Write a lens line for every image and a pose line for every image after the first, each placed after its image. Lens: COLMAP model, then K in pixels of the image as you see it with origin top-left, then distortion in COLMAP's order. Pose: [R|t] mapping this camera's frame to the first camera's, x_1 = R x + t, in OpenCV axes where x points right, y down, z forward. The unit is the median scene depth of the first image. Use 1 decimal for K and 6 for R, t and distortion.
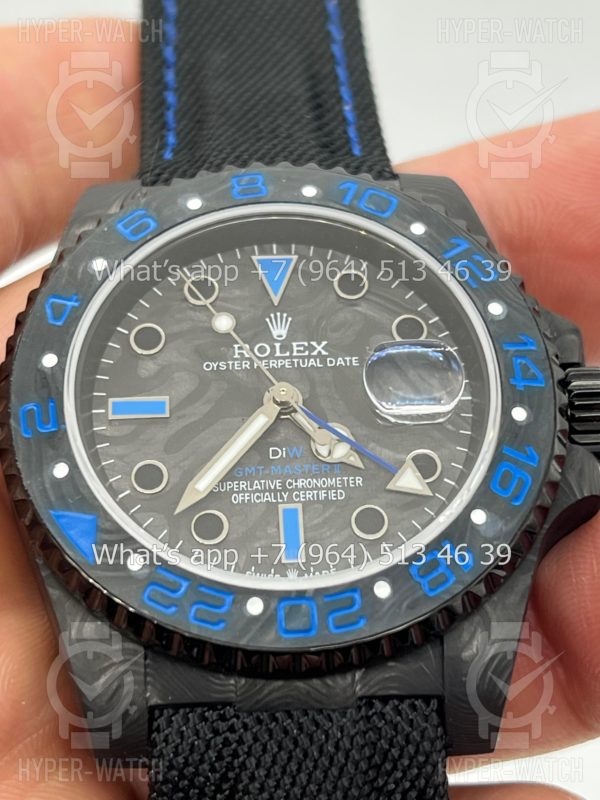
lens RADIAL K [[1904.8, 0, 300.0], [0, 1904.8, 400.0], [0, 0, 1]] dist [0.220416, -0.389181]
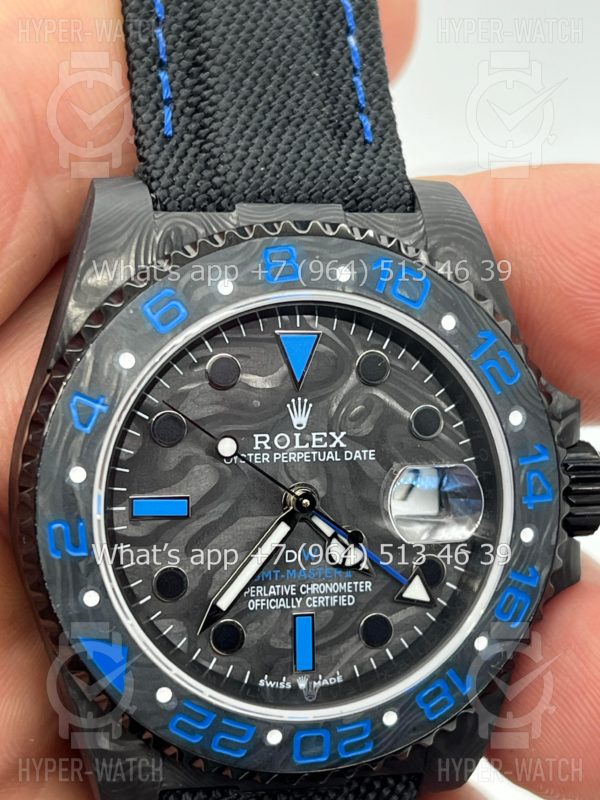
lens RADIAL K [[1904.8, 0, 300.0], [0, 1904.8, 400.0], [0, 0, 1]] dist [0.220416, -0.389181]
pose [[0.977322, 0.031225, 0.209442, -0.223488], [-0.131110, 0.865915, 0.482702, -0.535140], [-0.166286, -0.499215, 0.850372, 0.167650]]
